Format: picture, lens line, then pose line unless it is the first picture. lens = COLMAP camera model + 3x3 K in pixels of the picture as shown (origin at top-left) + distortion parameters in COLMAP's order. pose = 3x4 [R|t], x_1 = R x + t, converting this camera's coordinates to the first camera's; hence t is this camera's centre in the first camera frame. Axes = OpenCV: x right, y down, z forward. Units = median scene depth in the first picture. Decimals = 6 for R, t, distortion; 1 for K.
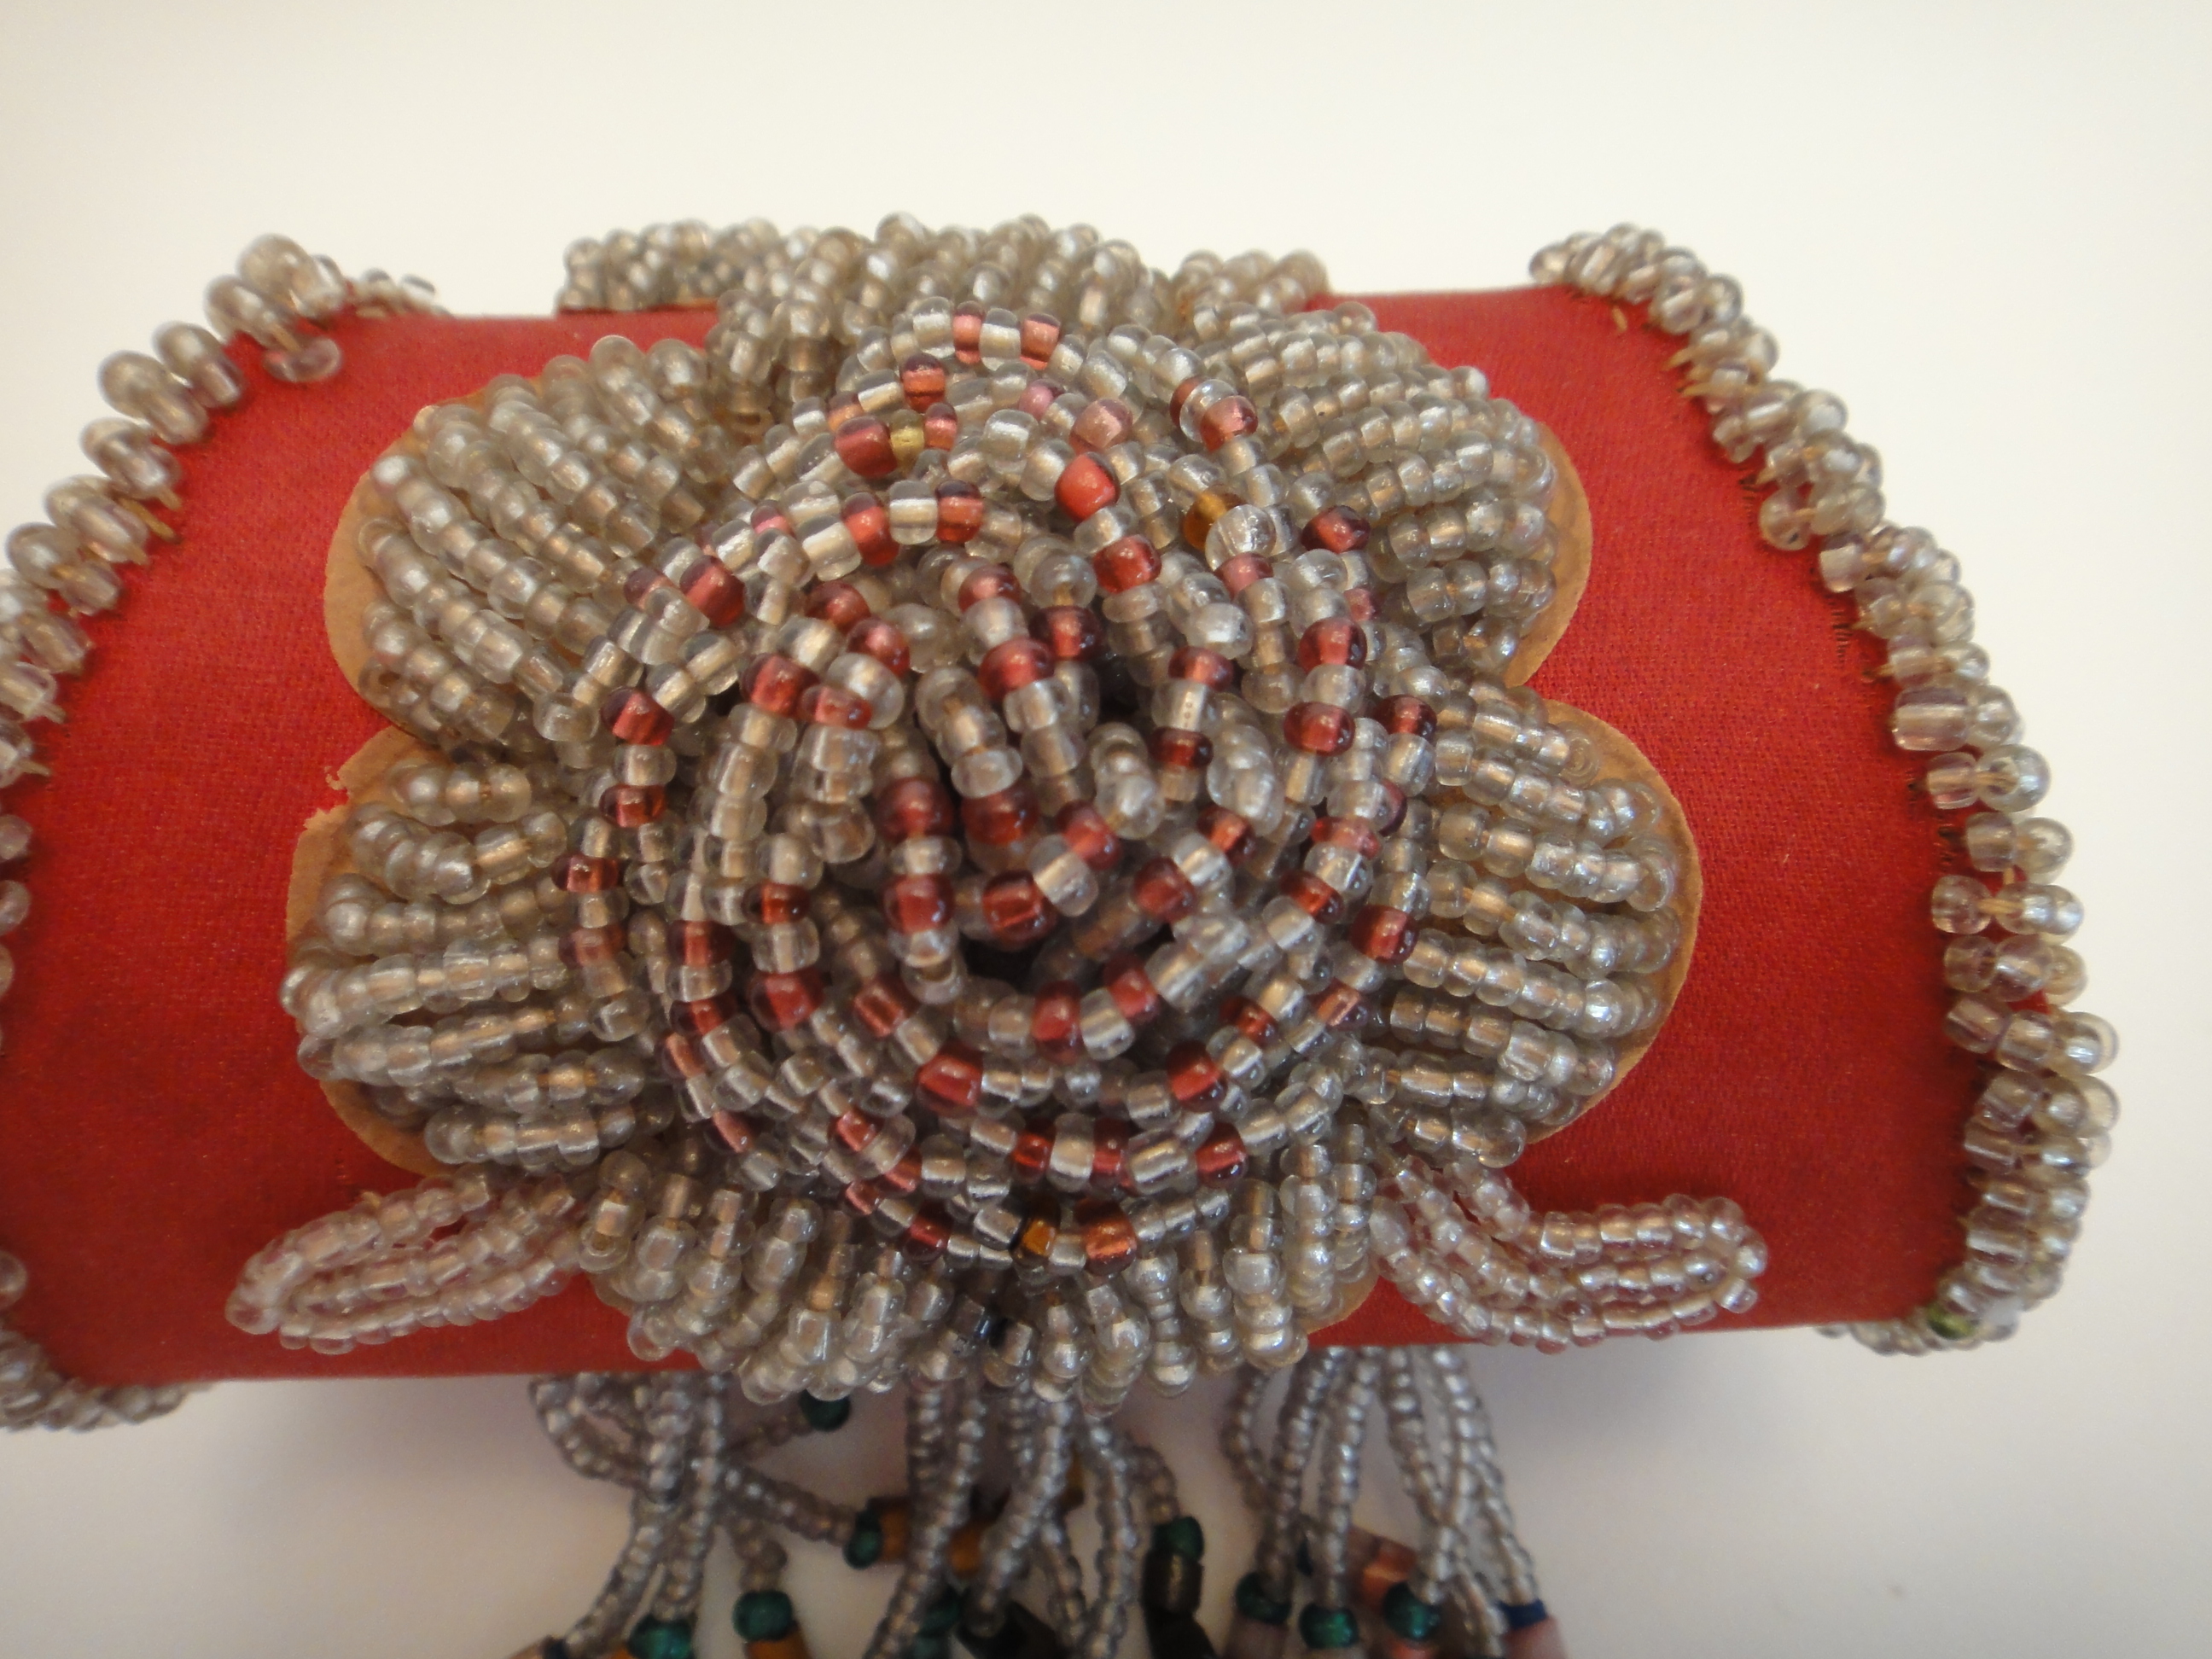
lens RADIAL K [[1525.8, 0, 1105.1], [0, 1525.8, 836.5], [0, 0, 1]] dist [0.008057, -0.000175]
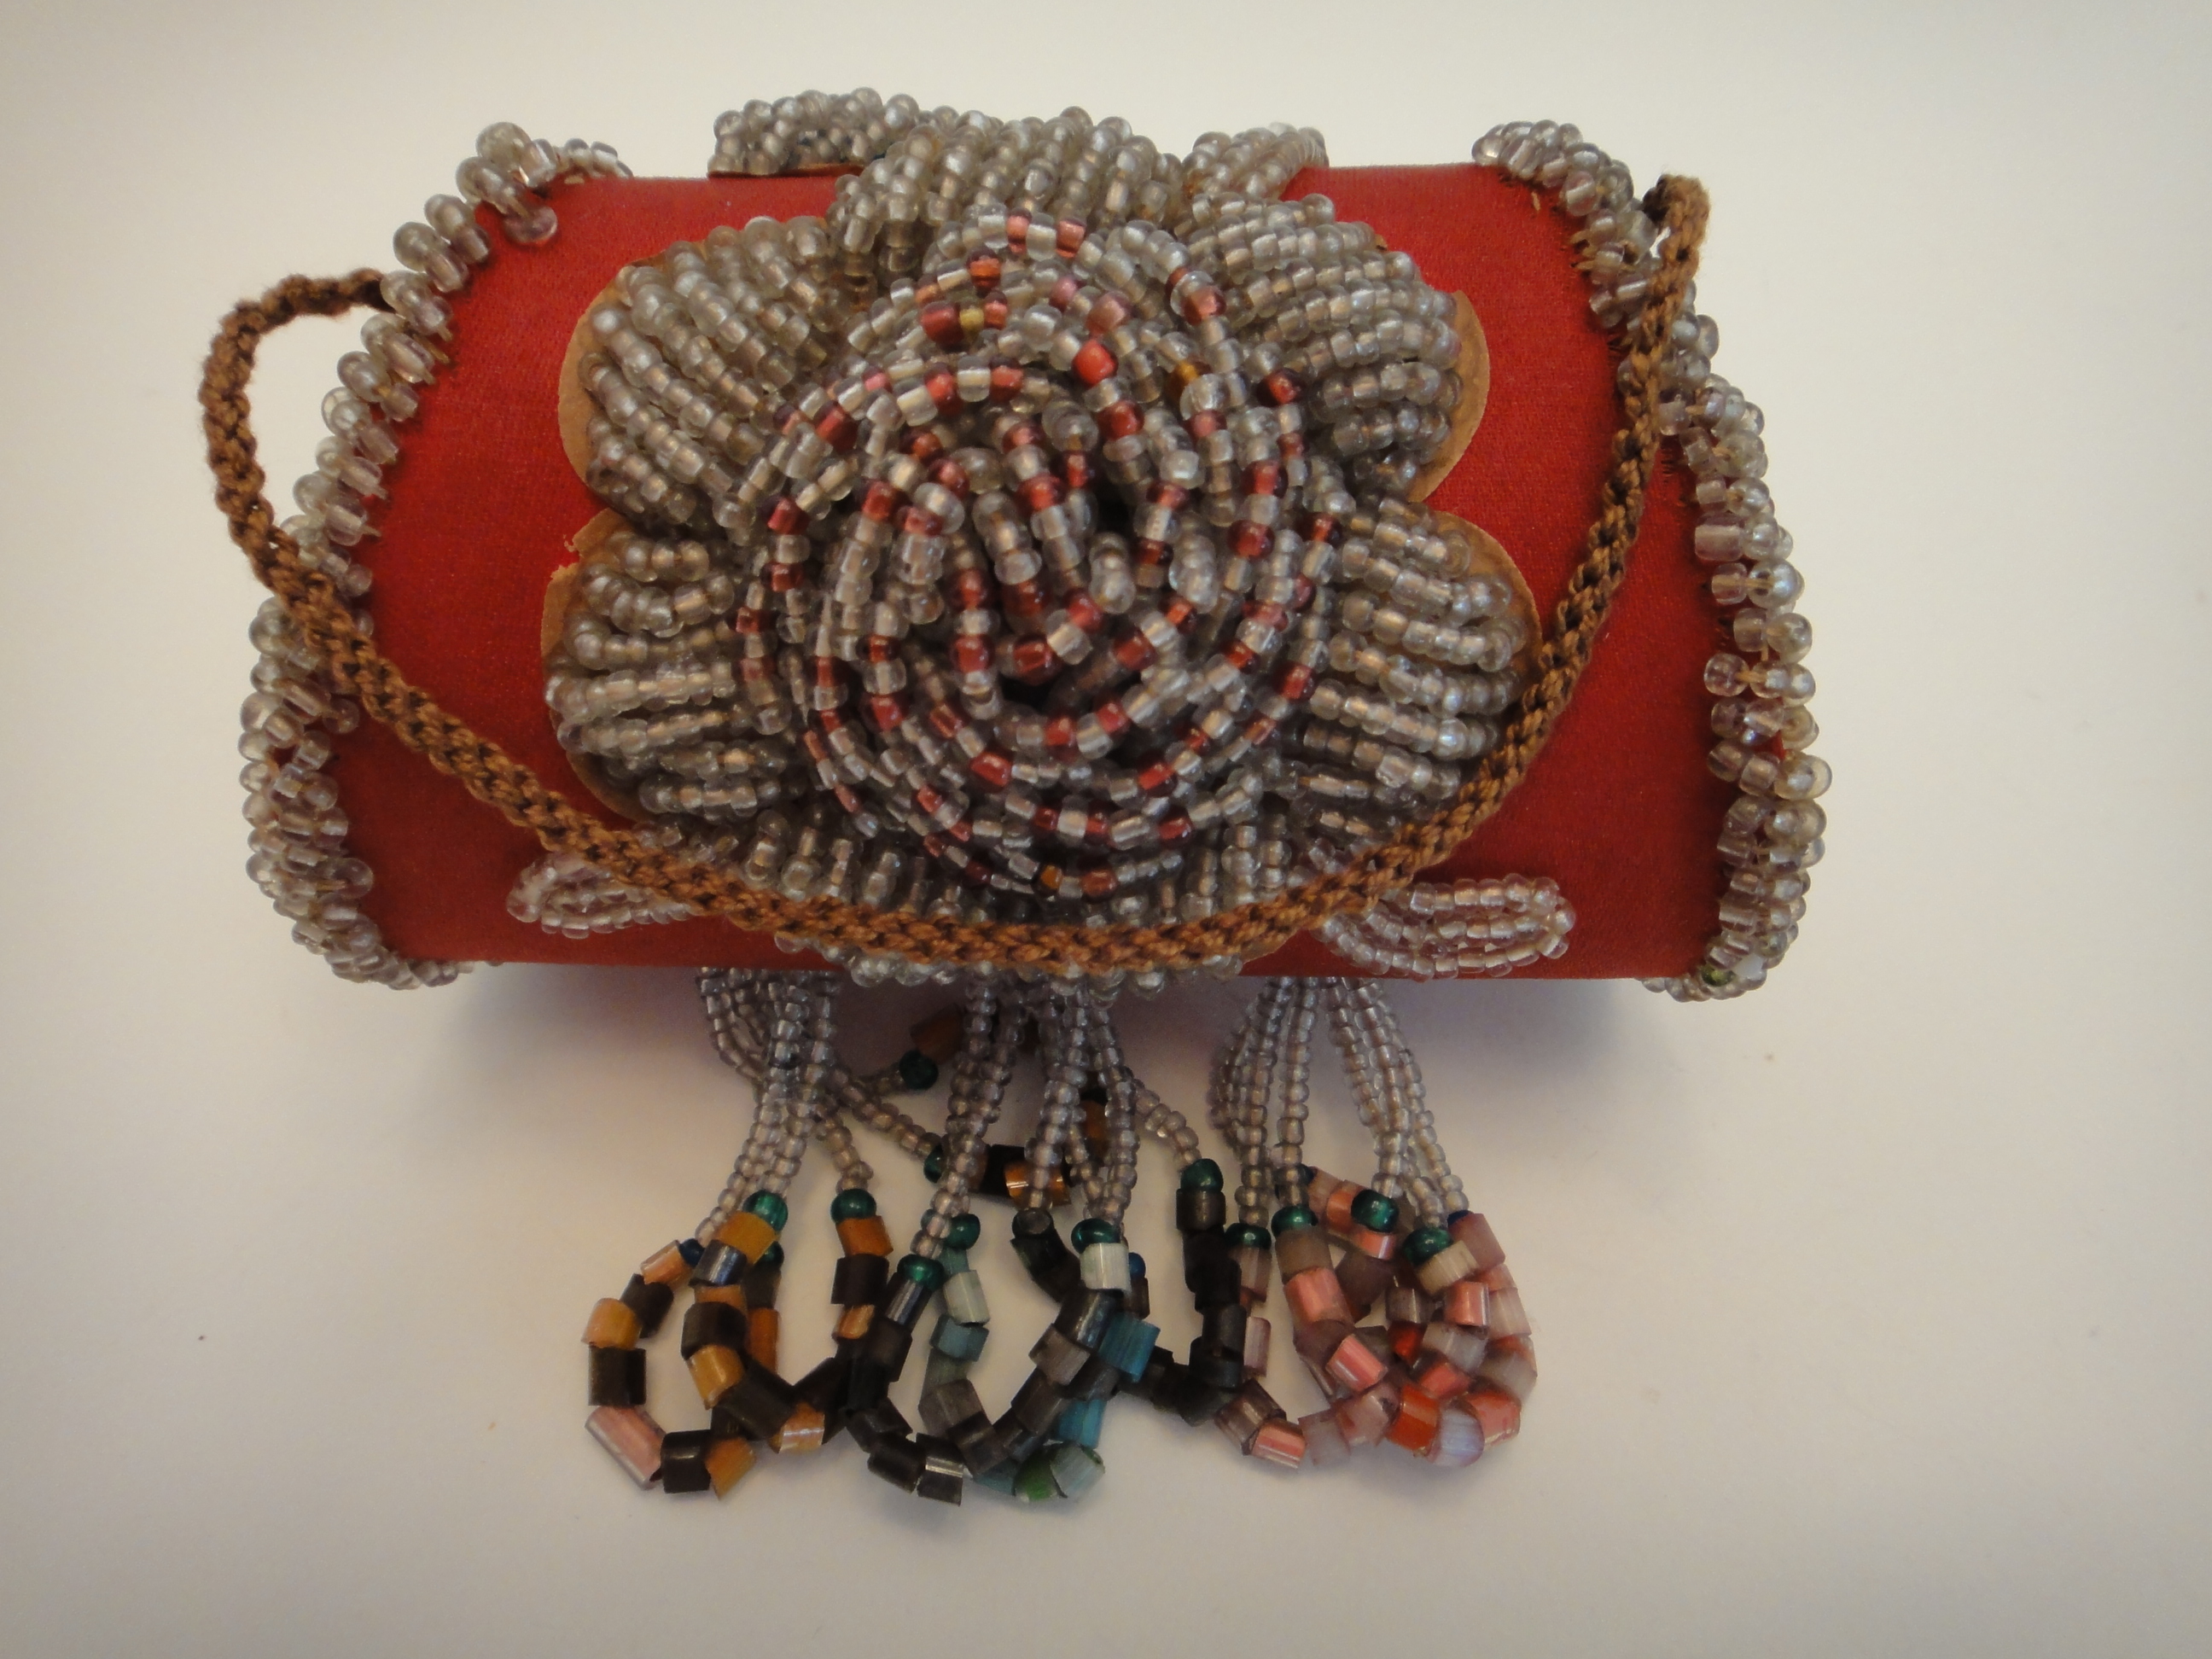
lens RADIAL K [[1525.8, 0, 1105.1], [0, 1525.8, 836.5], [0, 0, 1]] dist [0.008057, -0.000175]
pose [[0.997929, 0.042354, -0.048416, 0.076939], [-0.032685, 0.982110, 0.185451, -0.052219], [0.055405, -0.183484, 0.981460, -0.436981]]
